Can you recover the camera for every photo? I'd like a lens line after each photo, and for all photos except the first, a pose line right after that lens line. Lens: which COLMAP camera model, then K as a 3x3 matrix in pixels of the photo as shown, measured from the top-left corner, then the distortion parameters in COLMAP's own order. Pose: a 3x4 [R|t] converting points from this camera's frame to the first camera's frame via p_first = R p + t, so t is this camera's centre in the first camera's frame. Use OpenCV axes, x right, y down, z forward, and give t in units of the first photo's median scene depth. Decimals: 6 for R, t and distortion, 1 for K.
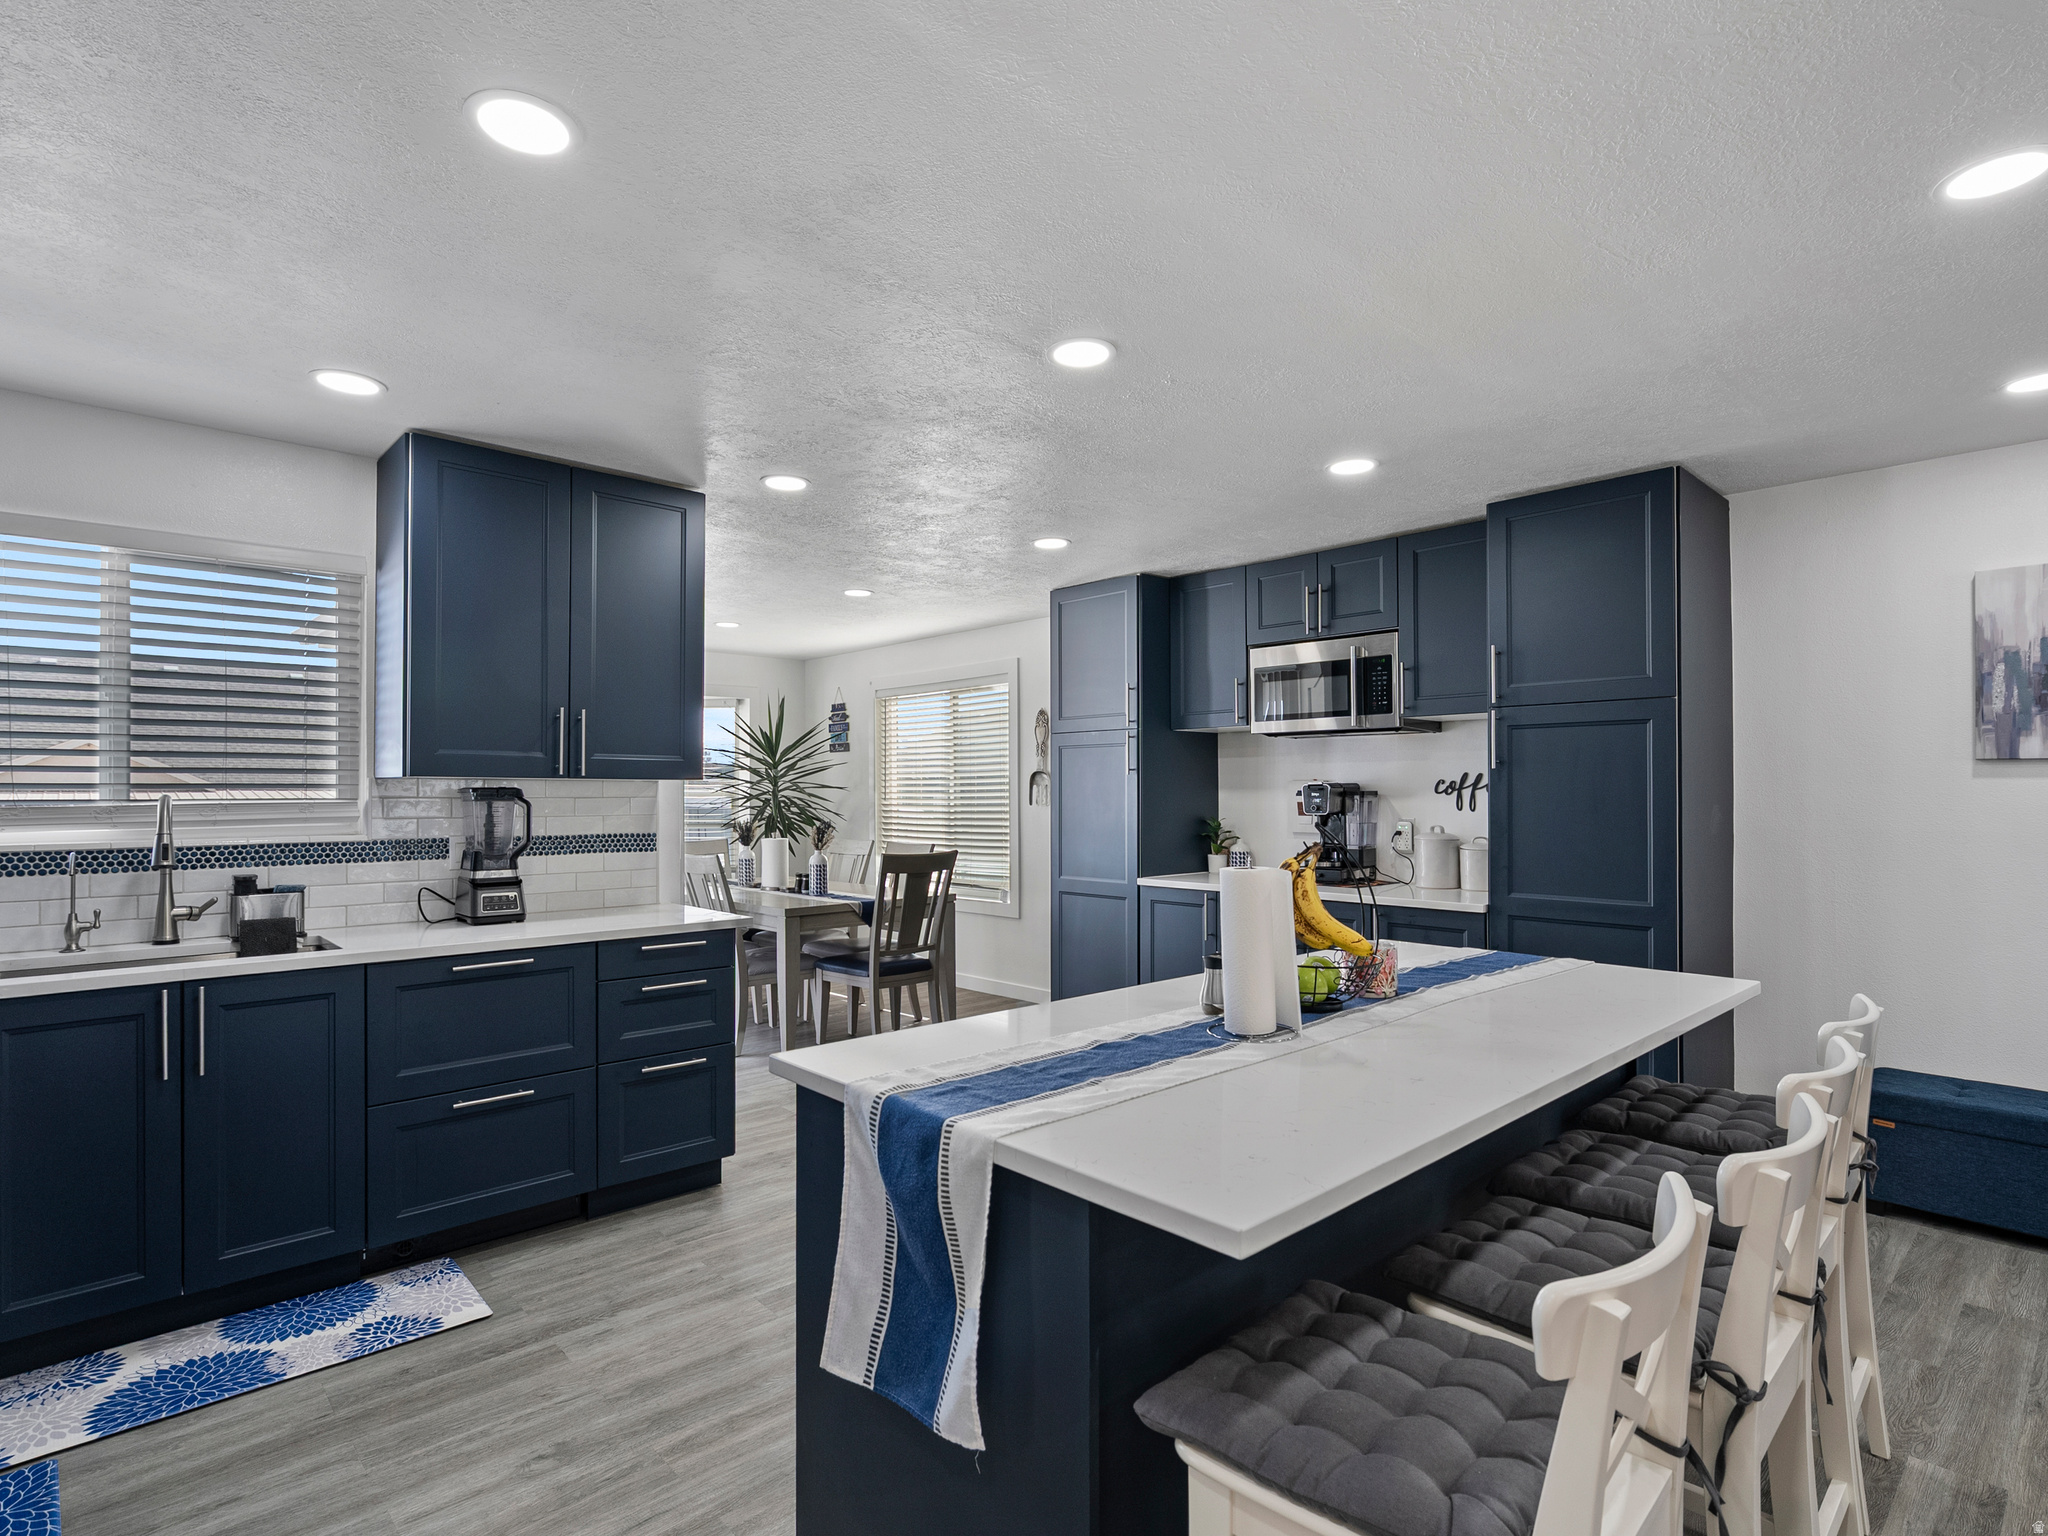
lens RADIAL K [[1037.4, 0, 1021.6], [0, 1037.4, 792.9], [0, 0, 1]] dist [-0.000938, -0.000227]
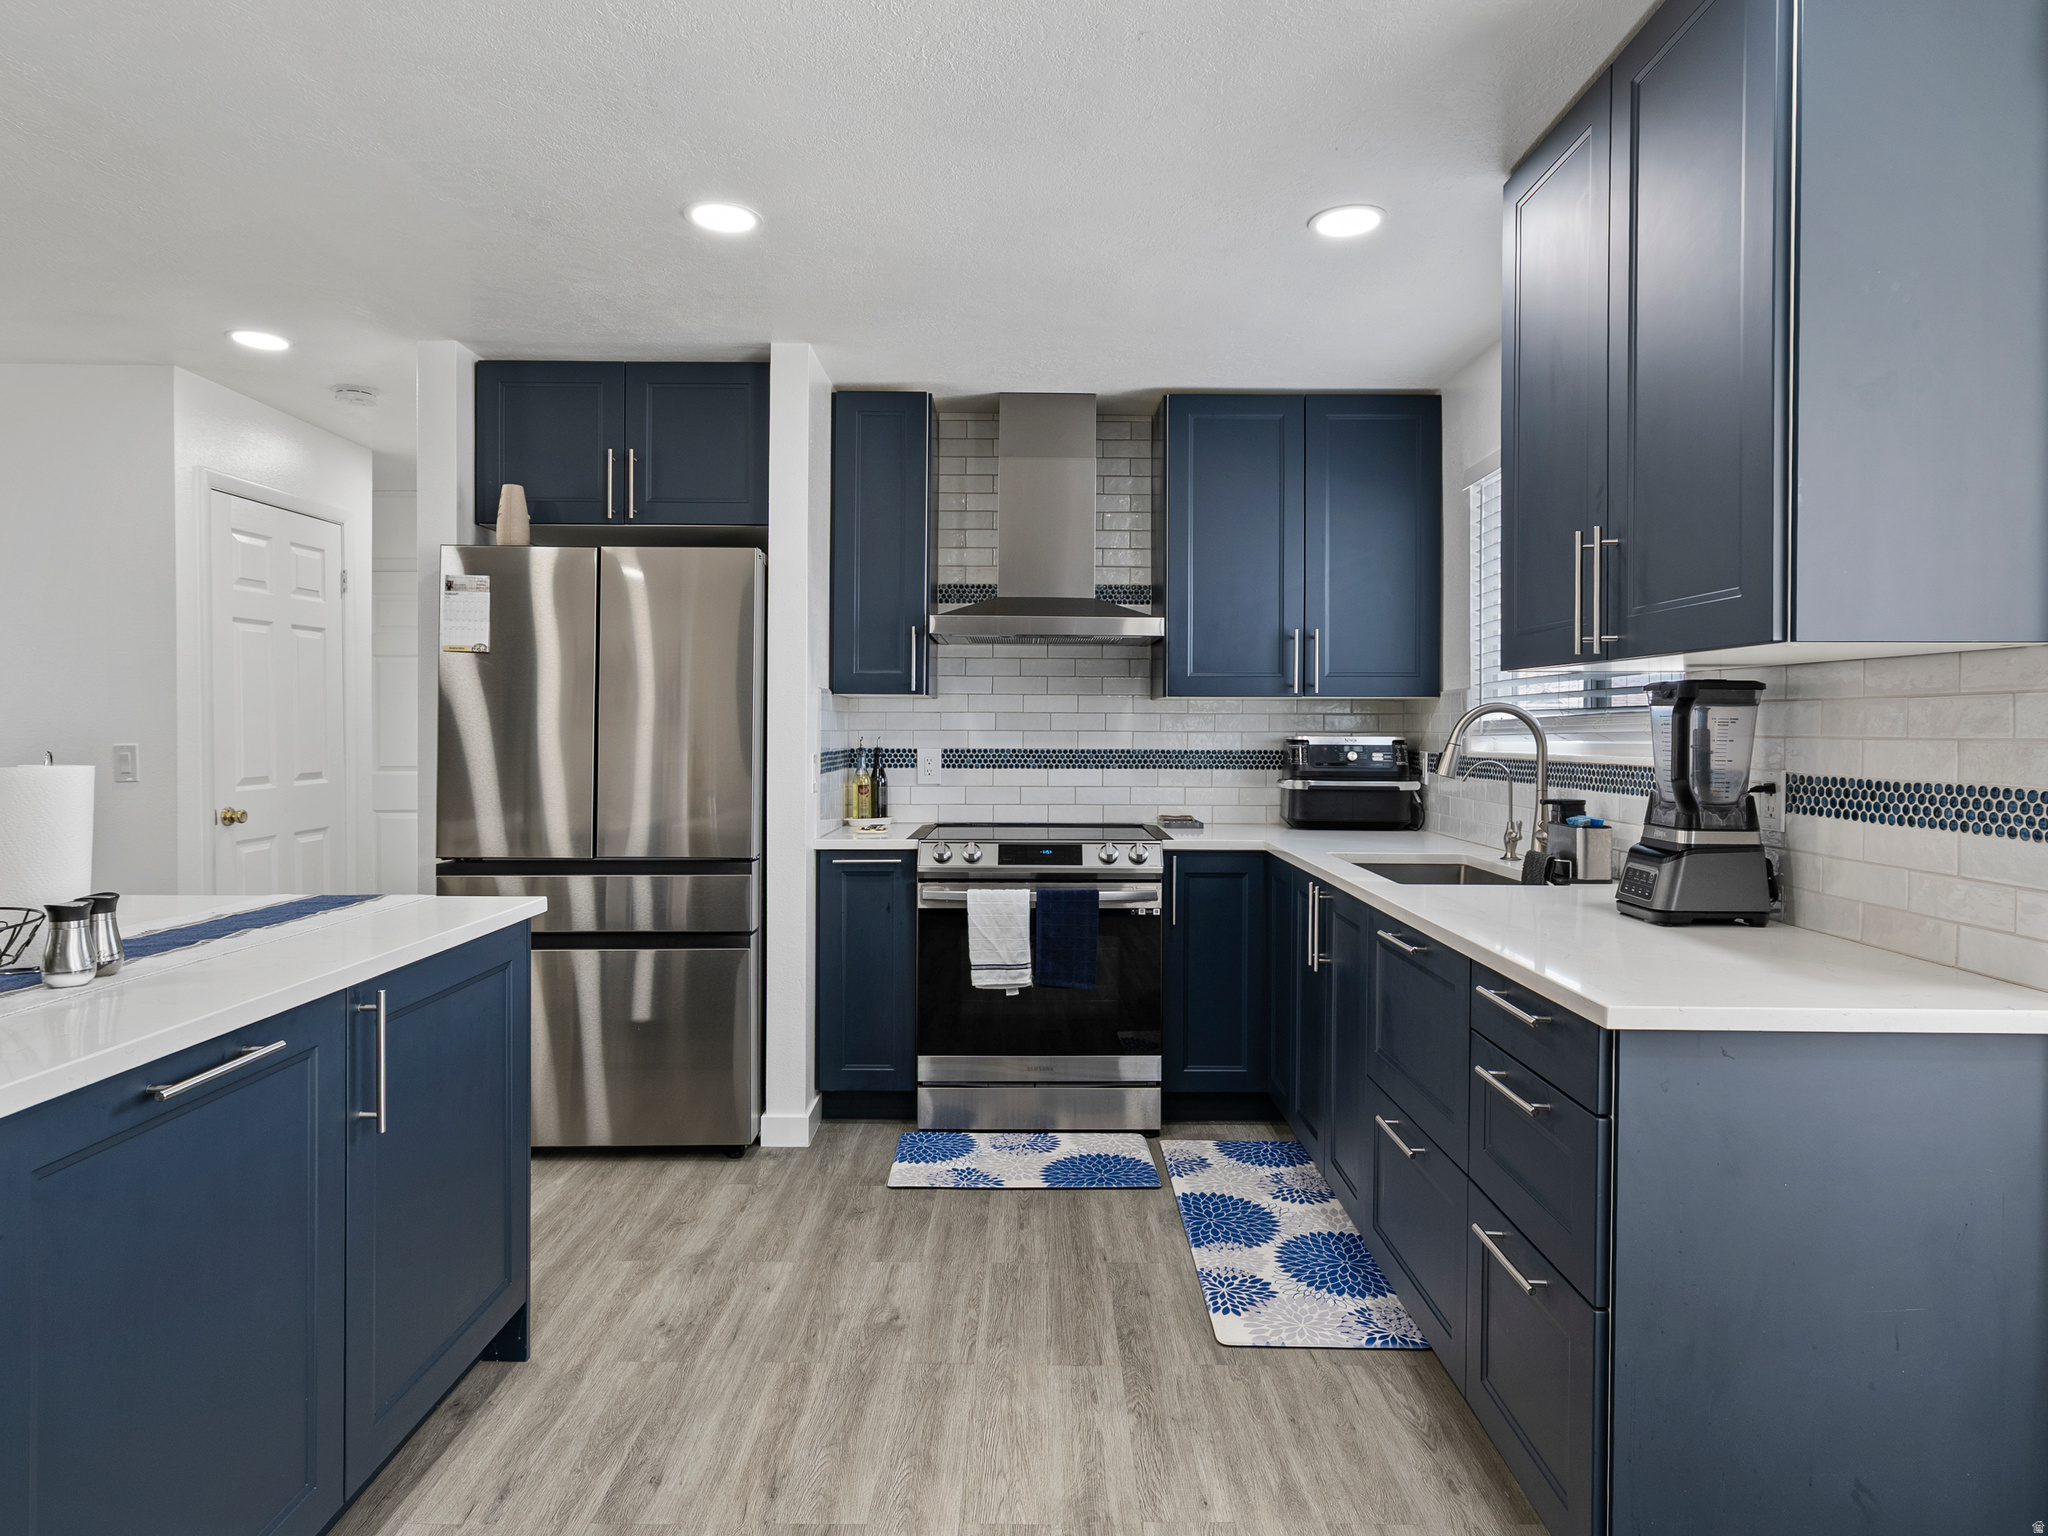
lens RADIAL K [[1187.2, 0, 1029.4], [0, 1187.2, 734.8], [0, 0, 1]] dist [0.001203, 0.000283]
pose [[-0.682043, 0.005754, -0.731290, 0.123539], [-0.001370, 0.999957, 0.009146, 0.011133], [0.731311, 0.007240, -0.682006, 0.719678]]
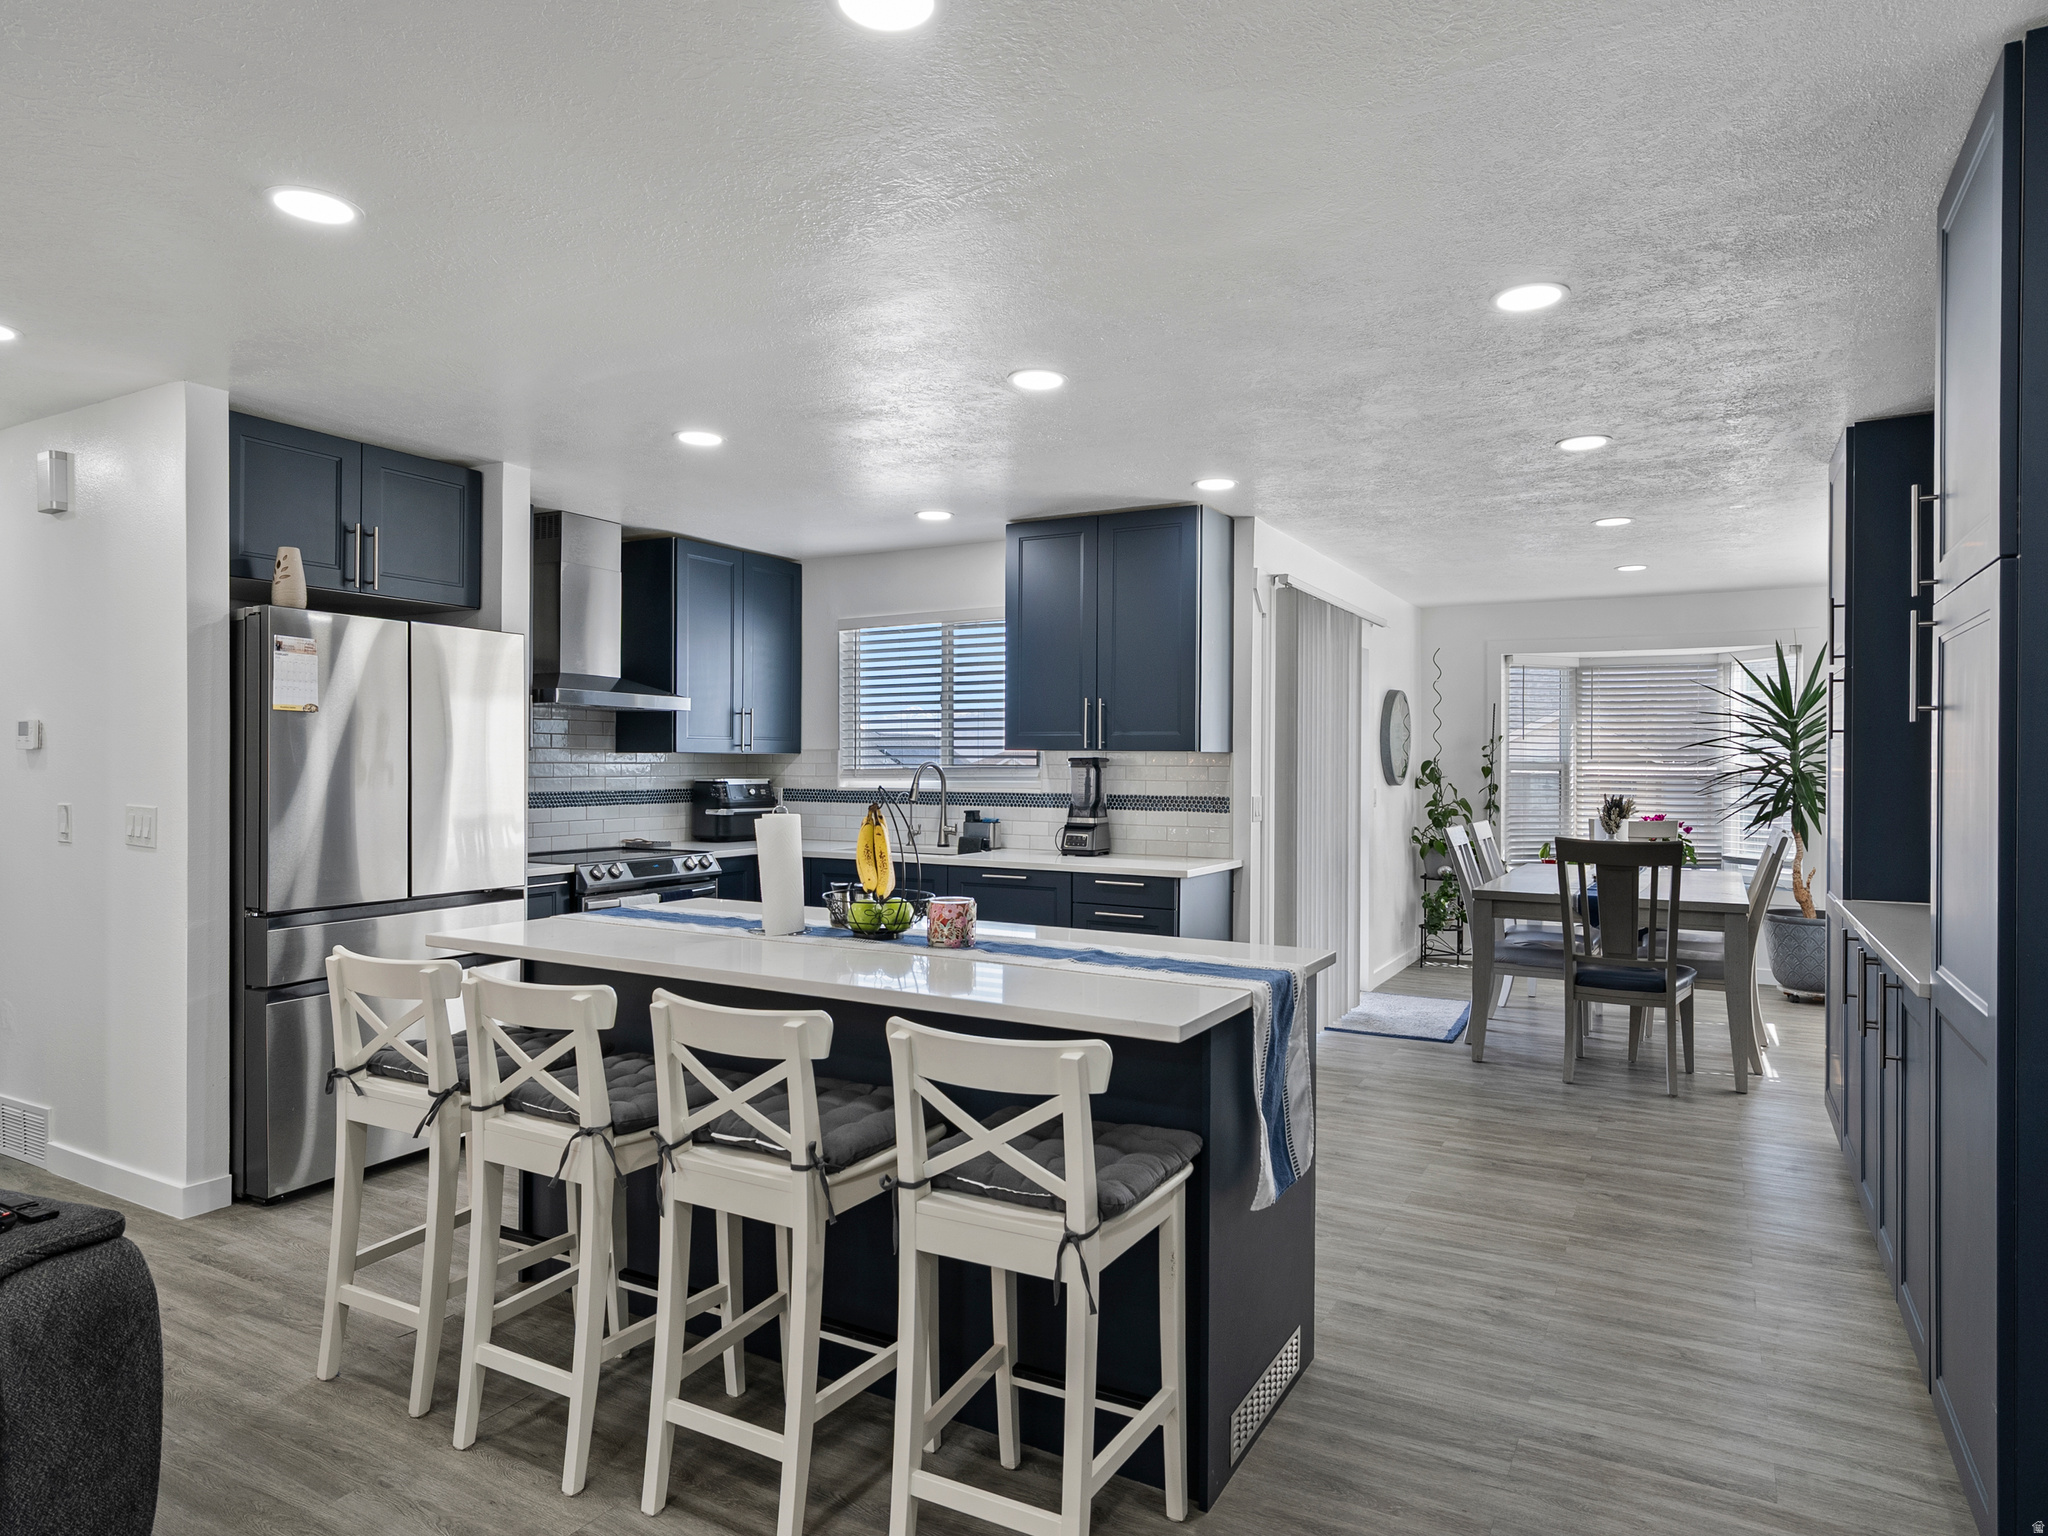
lens RADIAL K [[1225.6, 0, 1024.0], [0, 1225.6, 768.0], [0, 0, 1]] dist [0.000622, 0.000156]
pose [[0.304294, 0.008879, -0.952537, 0.622935], [-0.005818, 0.999955, 0.007463, -0.002145], [0.952560, 0.003271, 0.304332, 0.259745]]
